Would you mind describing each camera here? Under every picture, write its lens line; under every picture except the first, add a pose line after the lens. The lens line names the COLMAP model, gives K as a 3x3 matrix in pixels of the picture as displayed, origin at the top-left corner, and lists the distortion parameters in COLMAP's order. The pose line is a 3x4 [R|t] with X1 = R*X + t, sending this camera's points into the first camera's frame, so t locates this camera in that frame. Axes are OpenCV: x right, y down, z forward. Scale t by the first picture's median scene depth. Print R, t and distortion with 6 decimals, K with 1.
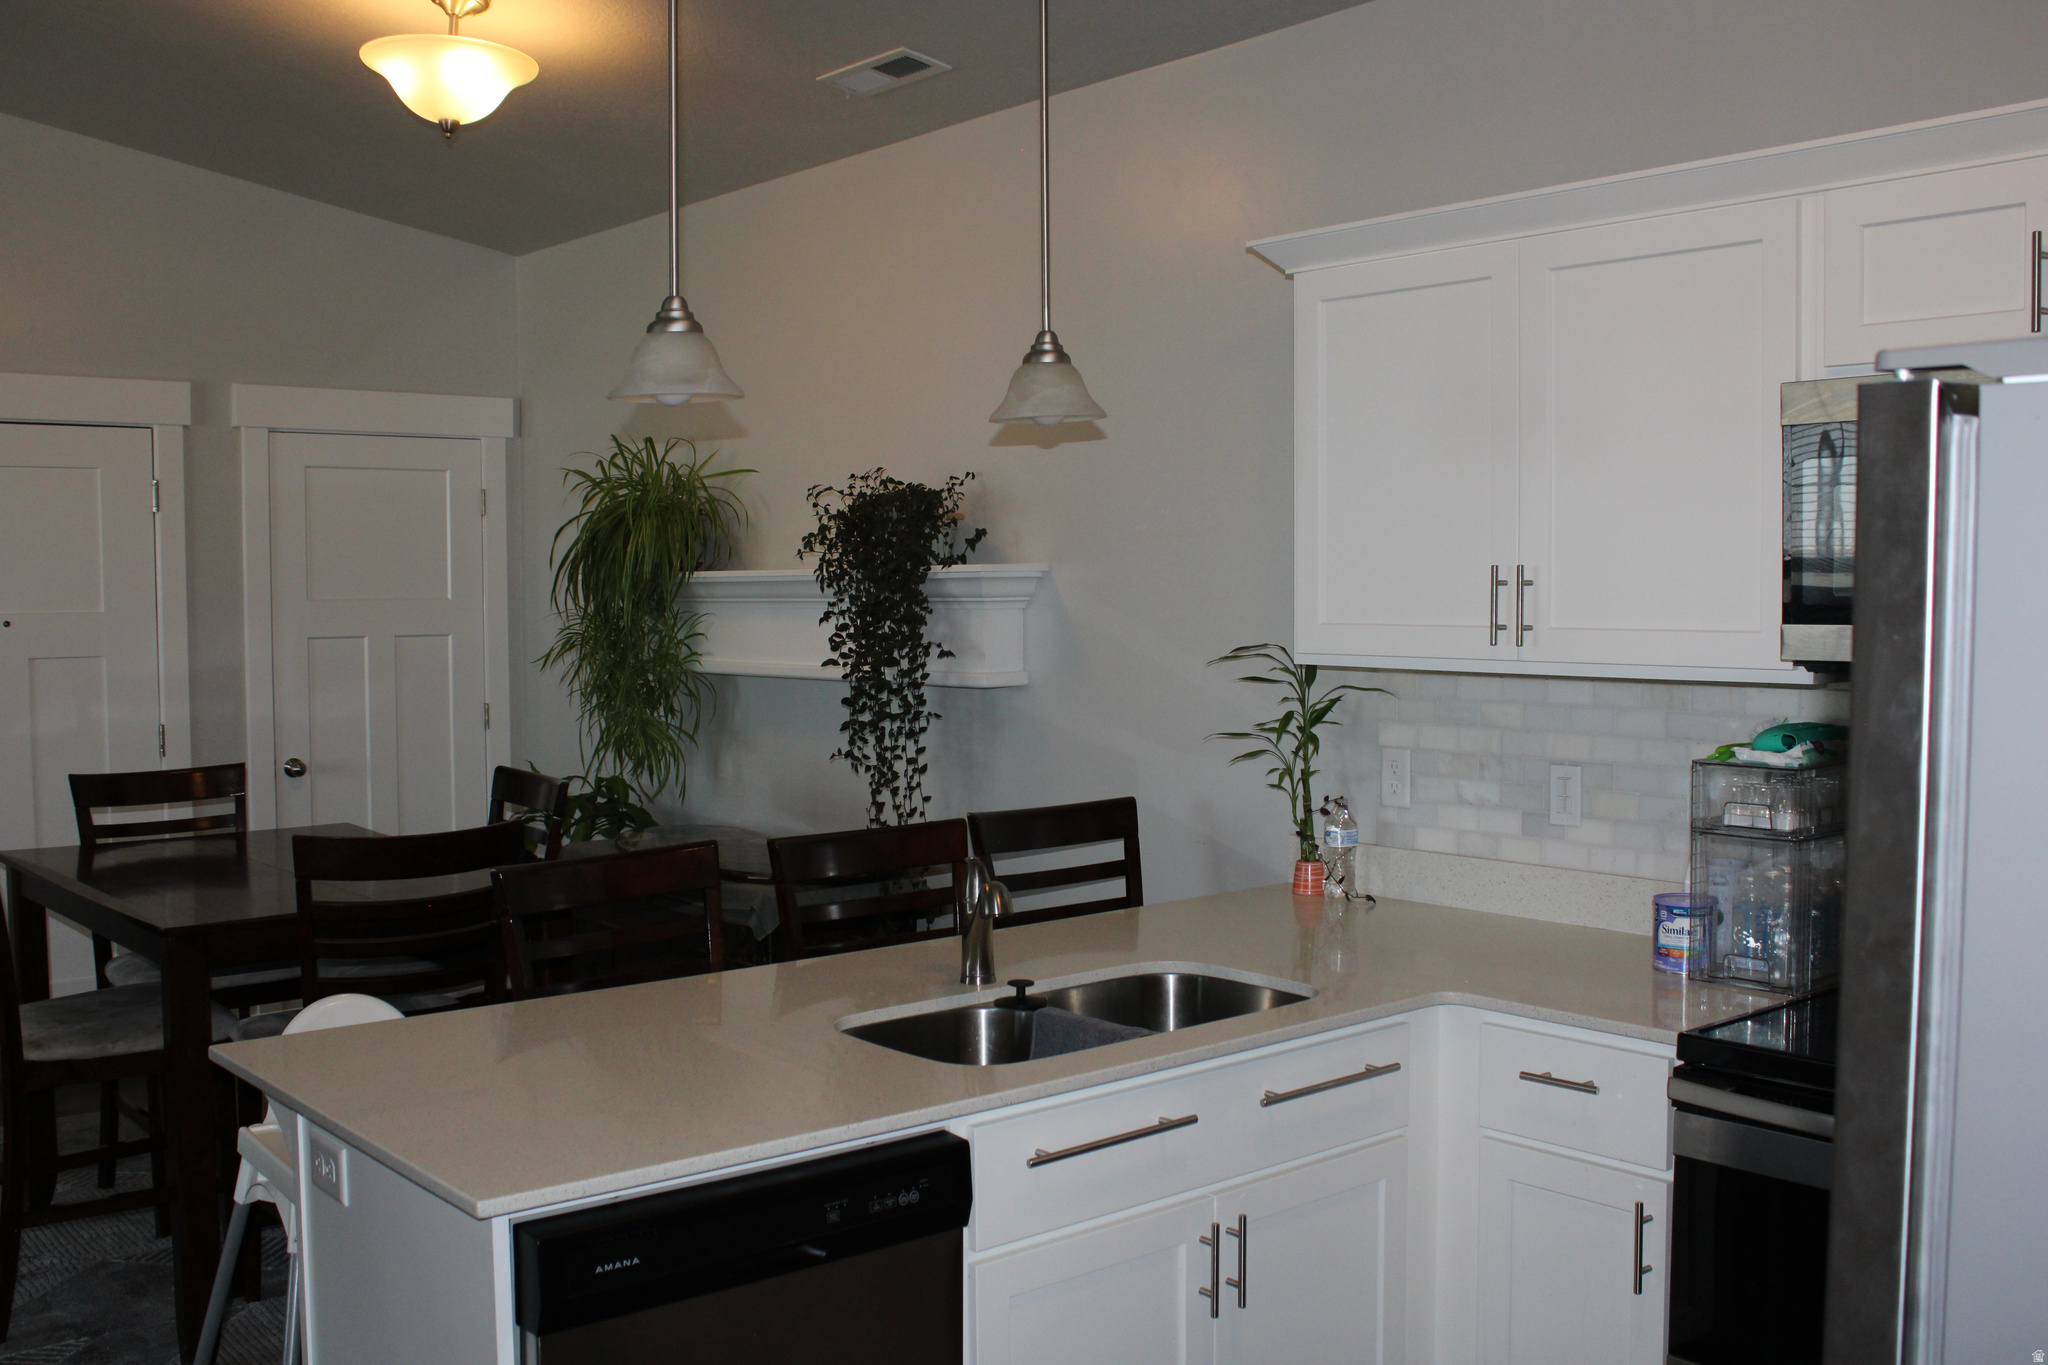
lens RADIAL K [[1926.4, 0, 1095.0], [0, 1926.4, 696.1], [0, 0, 1]] dist [-0.095277, 0.000000]
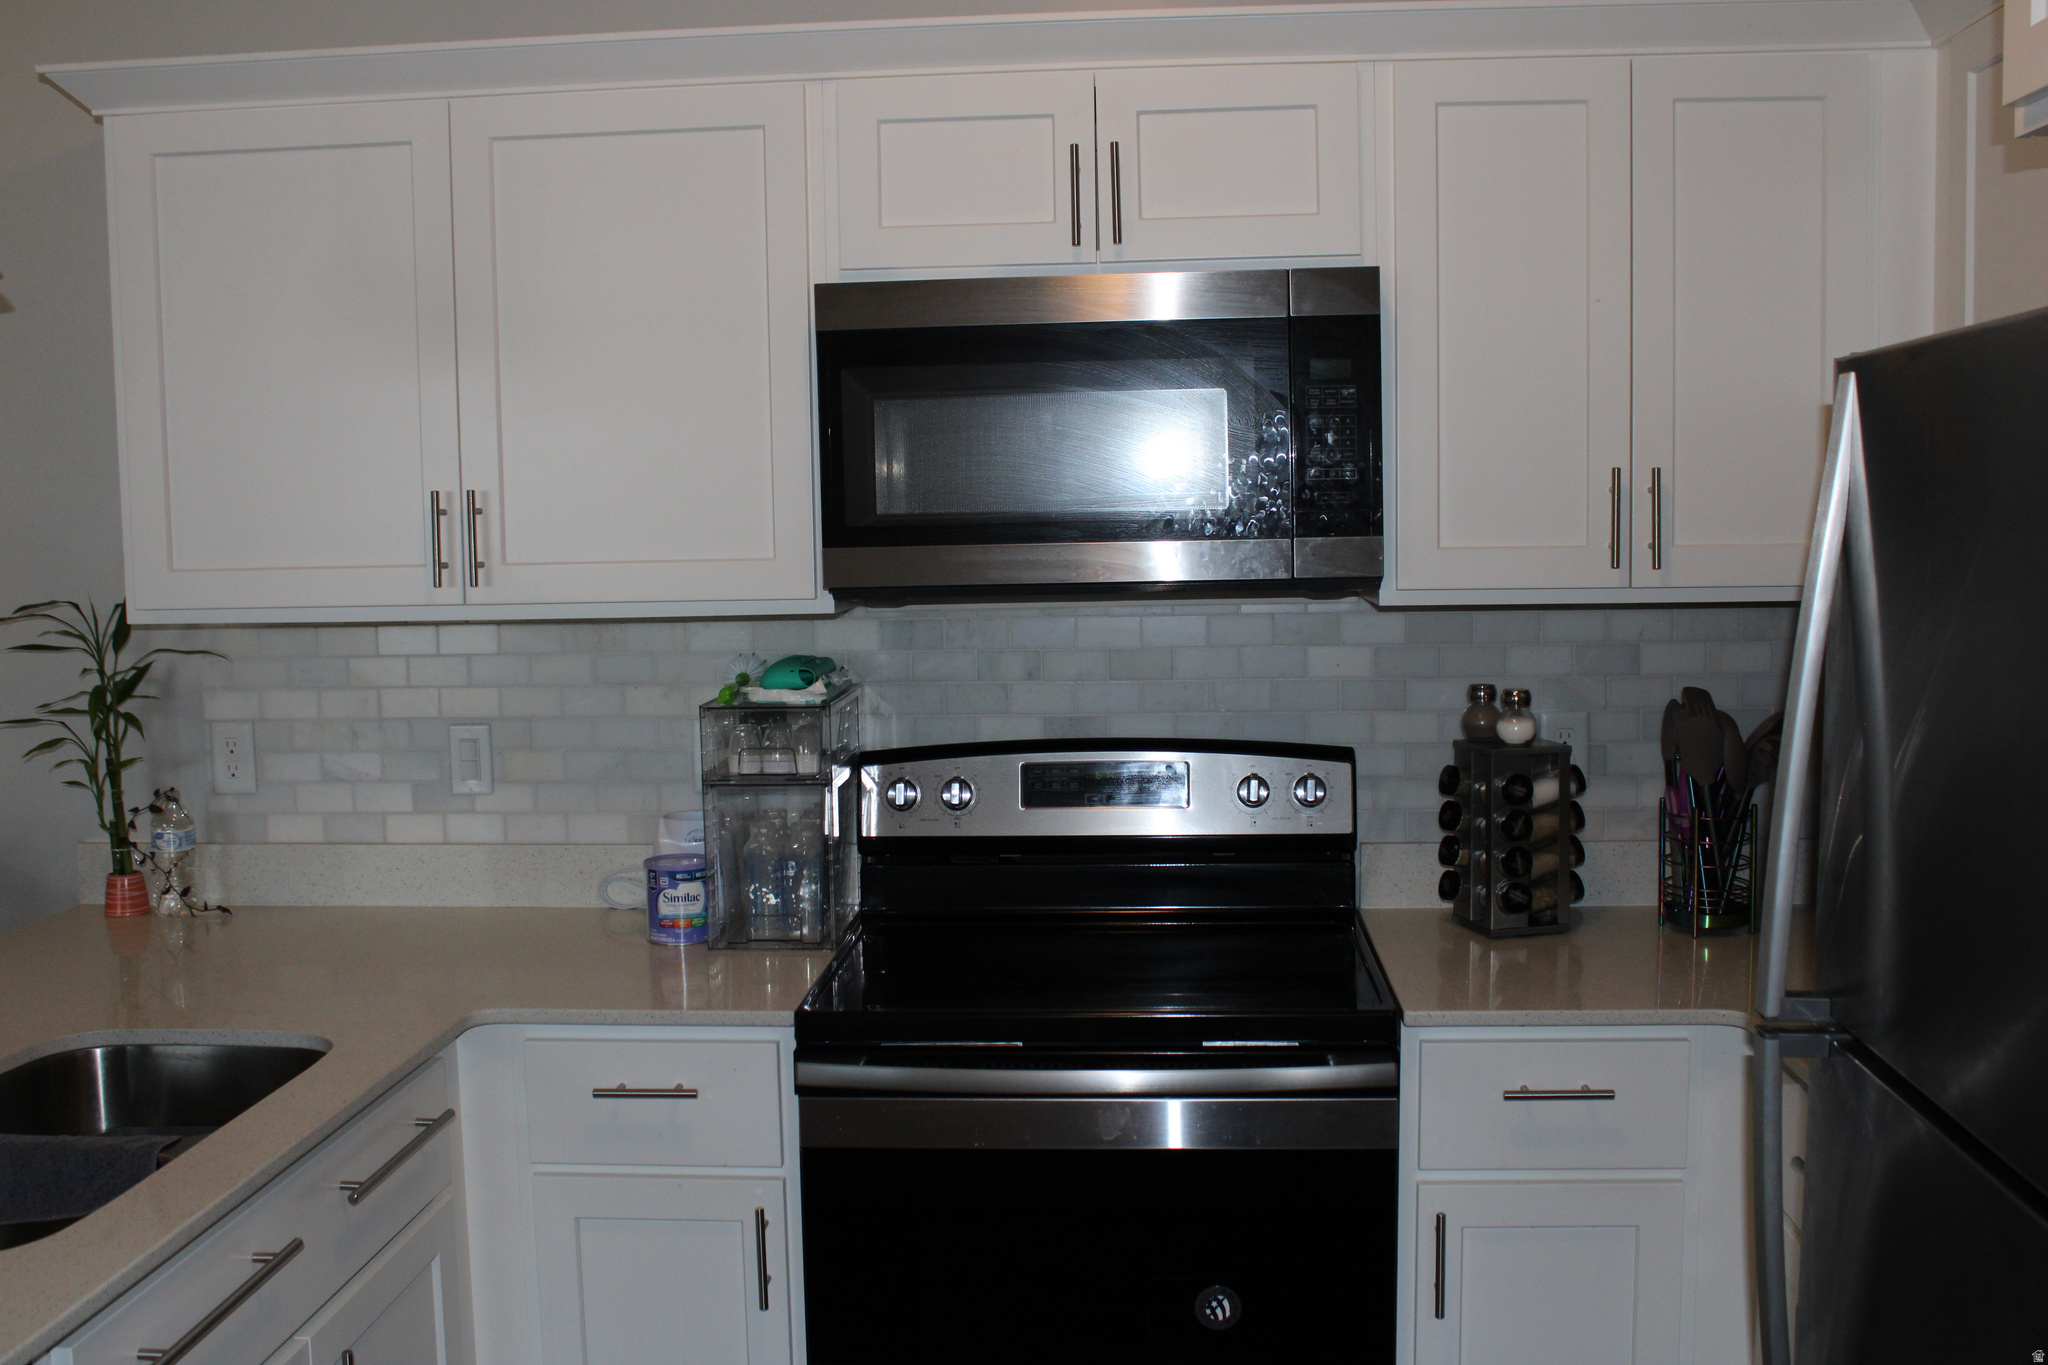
lens RADIAL K [[1926.4, 0, 1037.3], [0, 1926.4, 690.7], [0, 0, 1]] dist [-0.095277, 0.000000]
pose [[0.714303, -0.071665, 0.696158, -0.167541], [0.052644, 0.997427, 0.048663, -0.007420], [-0.697854, 0.001889, 0.716238, 0.206395]]
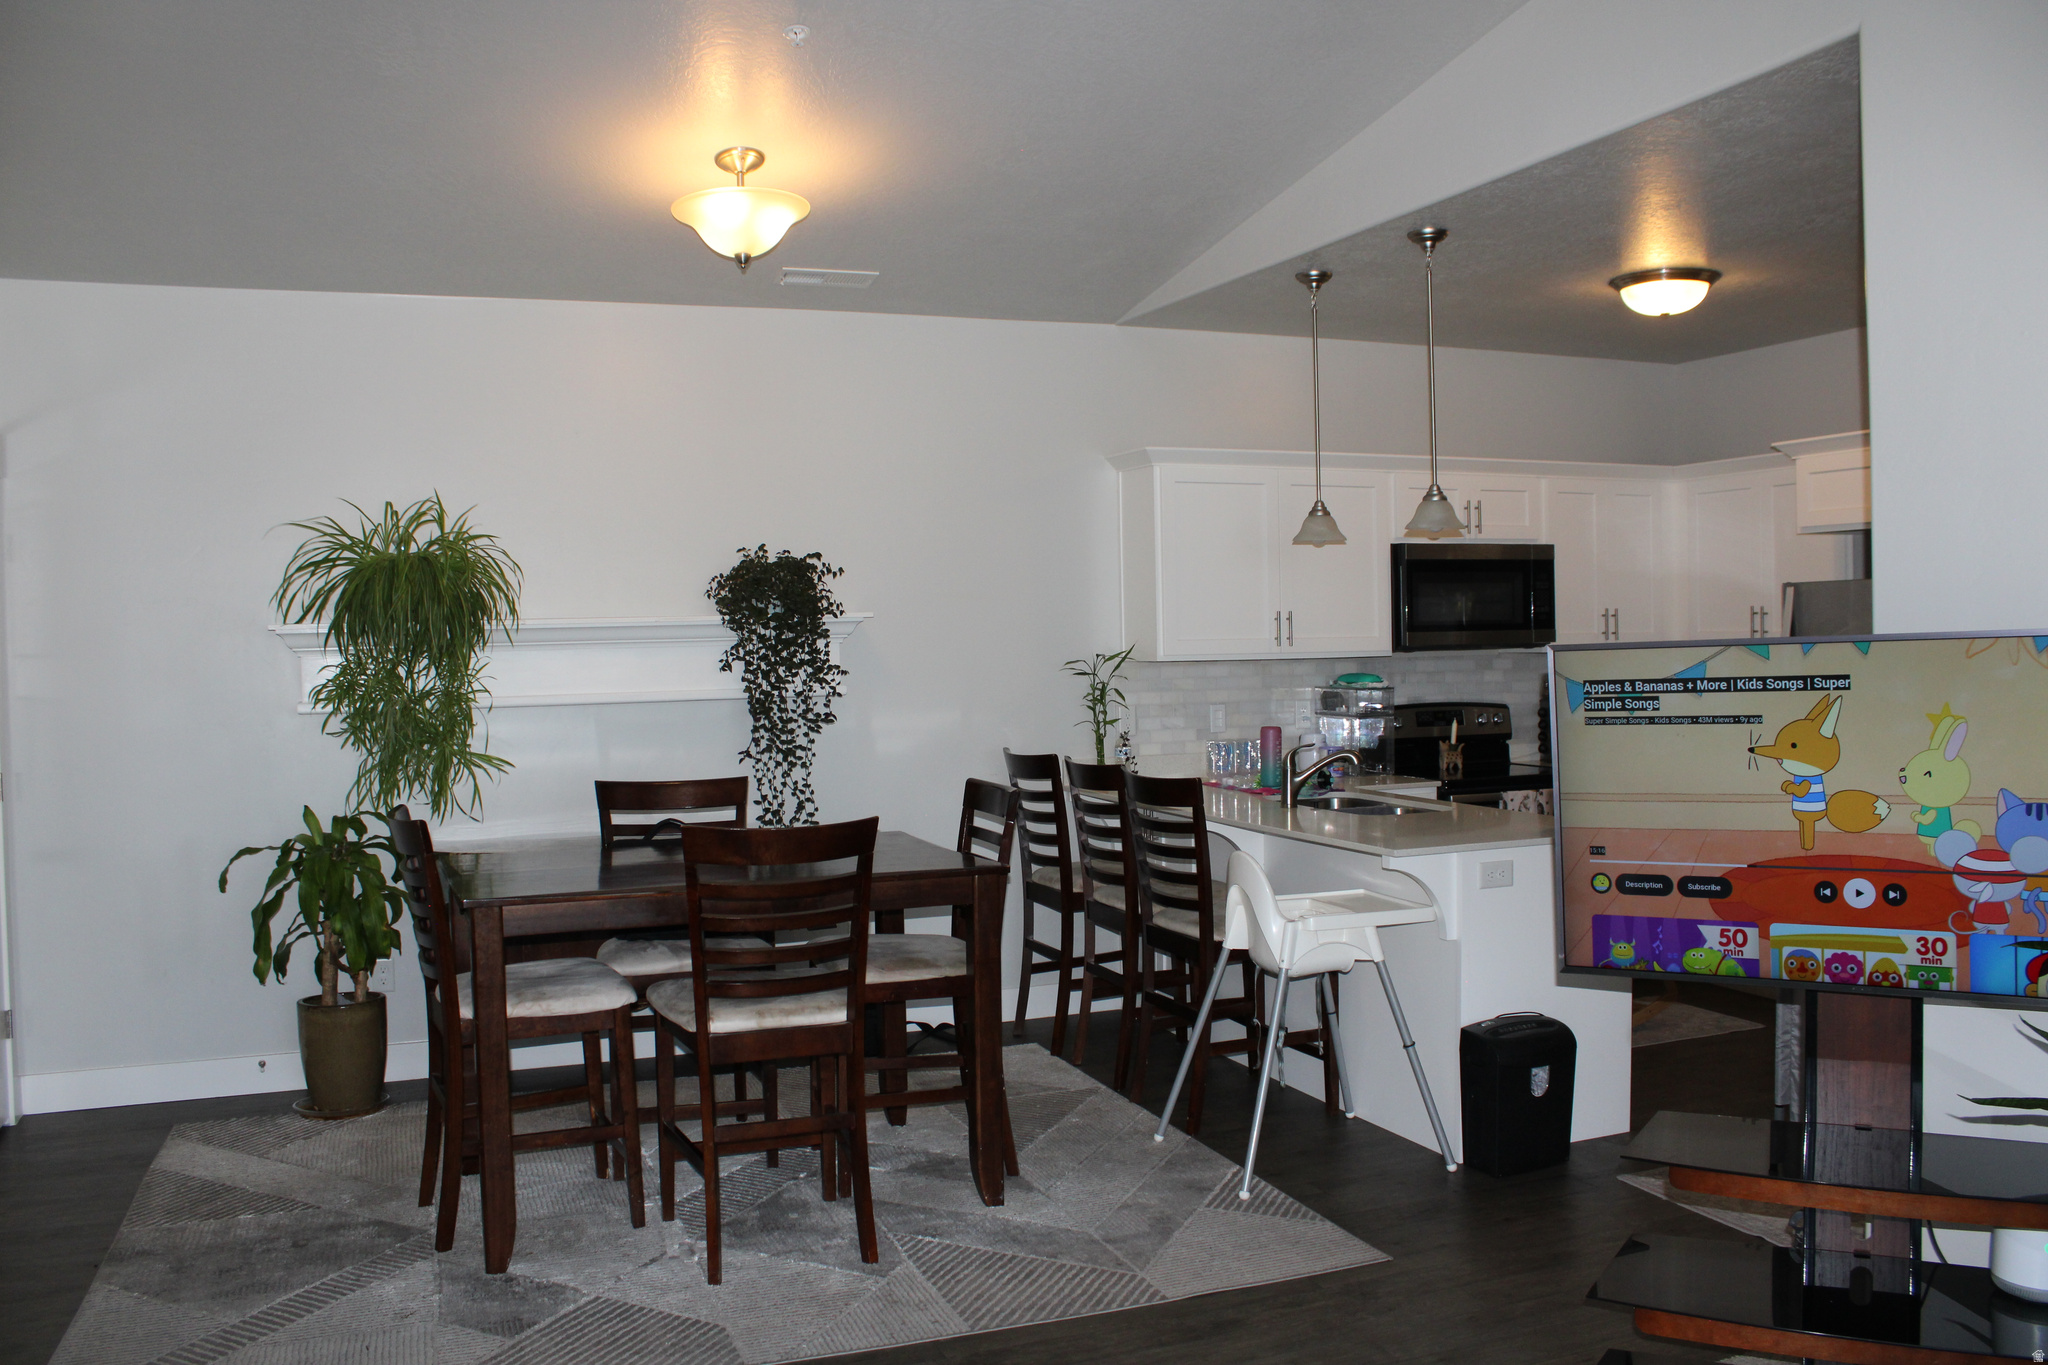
lens RADIAL K [[1682.2, 0, 1051.1], [0, 1682.2, 728.9], [0, 0, 1]] dist [-0.155011, 0.106771]
pose [[0.348031, -0.039766, 0.936639, -1.627401], [0.077224, 0.996921, 0.013630, 0.022579], [-0.934297, 0.067587, 0.350030, 0.502148]]
